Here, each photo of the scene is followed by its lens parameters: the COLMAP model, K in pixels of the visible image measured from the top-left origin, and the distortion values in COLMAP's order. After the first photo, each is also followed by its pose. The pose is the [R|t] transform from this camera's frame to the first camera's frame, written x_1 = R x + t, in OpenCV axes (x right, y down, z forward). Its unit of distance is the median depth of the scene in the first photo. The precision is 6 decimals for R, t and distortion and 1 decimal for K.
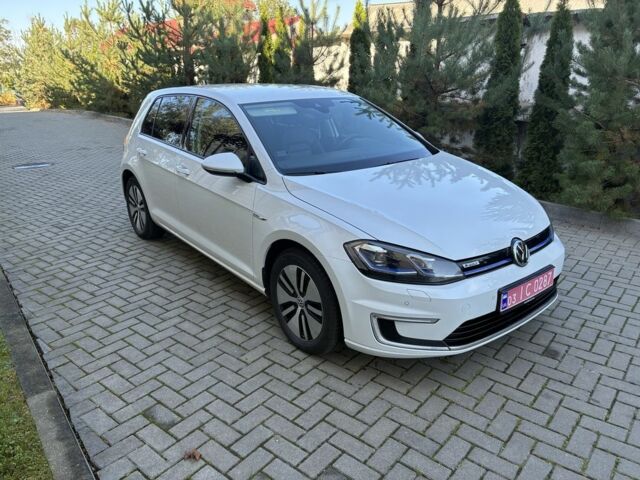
lens RADIAL K [[477.9, 0, 318.5], [0, 477.9, 239.7], [0, 0, 1]] dist [0.051743, -0.003054]
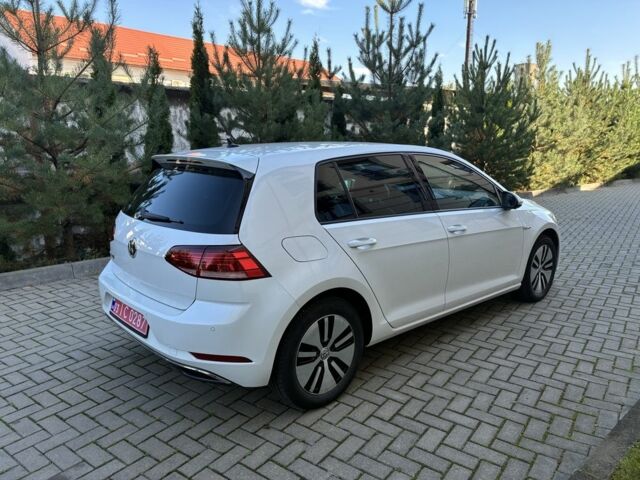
lens RADIAL K [[477.9, 0, 318.5], [0, 477.9, 240.6], [0, 0, 1]] dist [0.051743, -0.003054]
pose [[-0.062325, -0.208246, 0.976089, -1.297038], [0.312275, 0.924818, 0.217247, -0.457028], [-0.947945, 0.318348, 0.007391, 1.377438]]
